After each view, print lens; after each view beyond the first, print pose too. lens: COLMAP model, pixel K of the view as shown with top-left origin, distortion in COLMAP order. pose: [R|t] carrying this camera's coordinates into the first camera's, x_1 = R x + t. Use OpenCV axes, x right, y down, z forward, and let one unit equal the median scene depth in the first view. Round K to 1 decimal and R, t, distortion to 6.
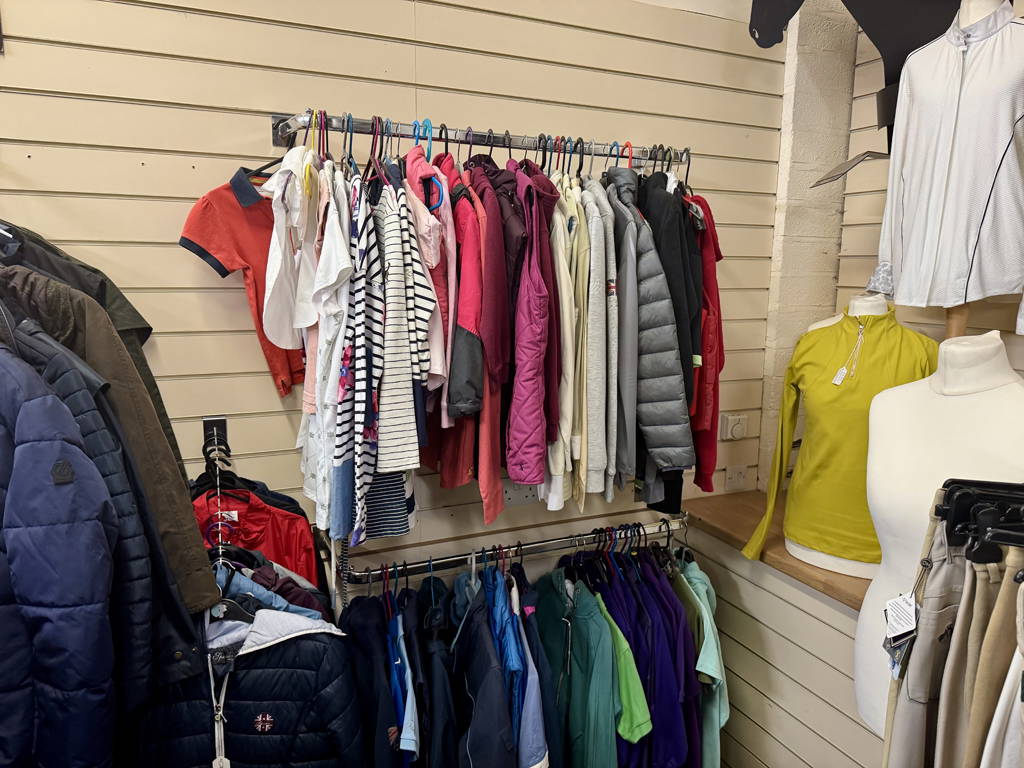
lens RADIAL K [[723.1, 0, 516.7], [0, 723.1, 381.2], [0, 0, 1]] dist [0.081927, -0.096177]
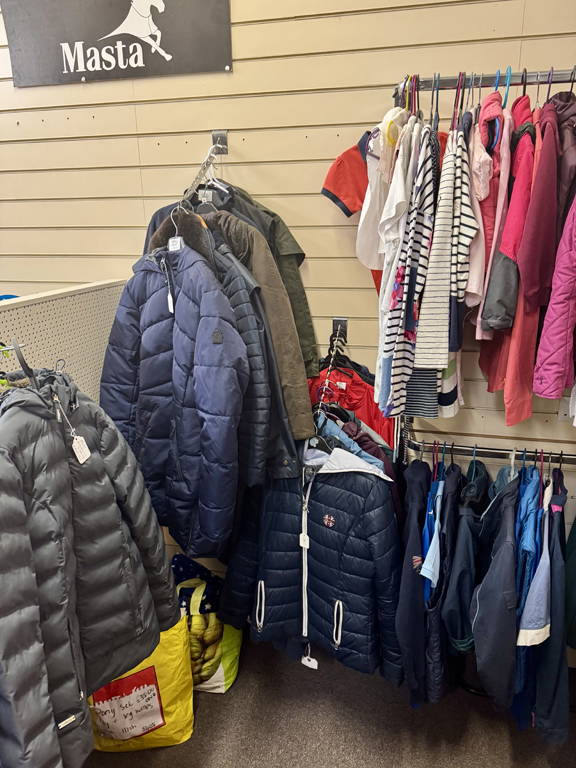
lens RADIAL K [[536.5, 0, 291.2], [0, 536.5, 383.0], [0, 0, 1]] dist [0.088458, -0.133240]
pose [[0.786089, 0.156348, -0.598014, 0.199600], [-0.073658, 0.984282, 0.160512, 0.014480], [0.613709, -0.082128, 0.785249, 0.100132]]
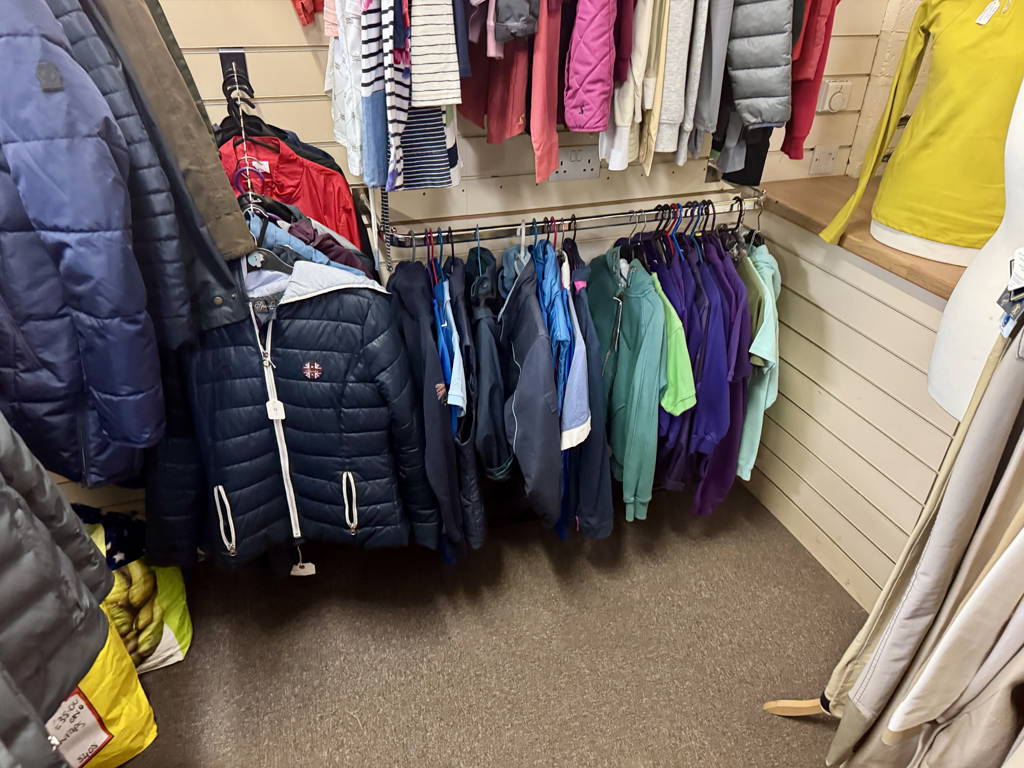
lens RADIAL K [[715.3, 0, 514.7], [0, 715.3, 384.0], [0, 0, 1]] dist [0.088458, -0.133240]
pose [[0.996305, 0.052165, -0.068228, 0.002692], [-0.021936, 0.922622, 0.385082, 0.088420], [0.083037, -0.382162, 0.920357, 0.095124]]
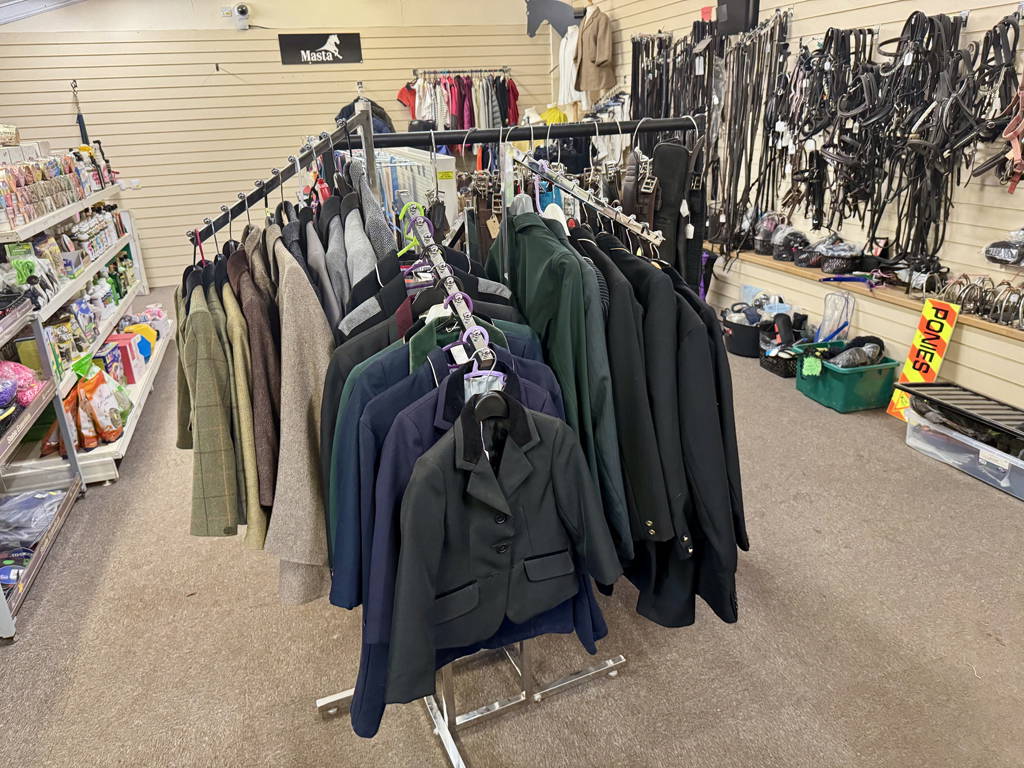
lens RADIAL K [[723.3, 0, 512.0], [0, 723.3, 384.0], [0, 0, 1]] dist [0.026485, -0.000399]
pose [[0.990058, -0.012219, -0.140128, 1.004347], [0.040241, 0.979187, 0.198932, 0.769104], [0.134781, -0.202593, 0.969943, -4.190109]]
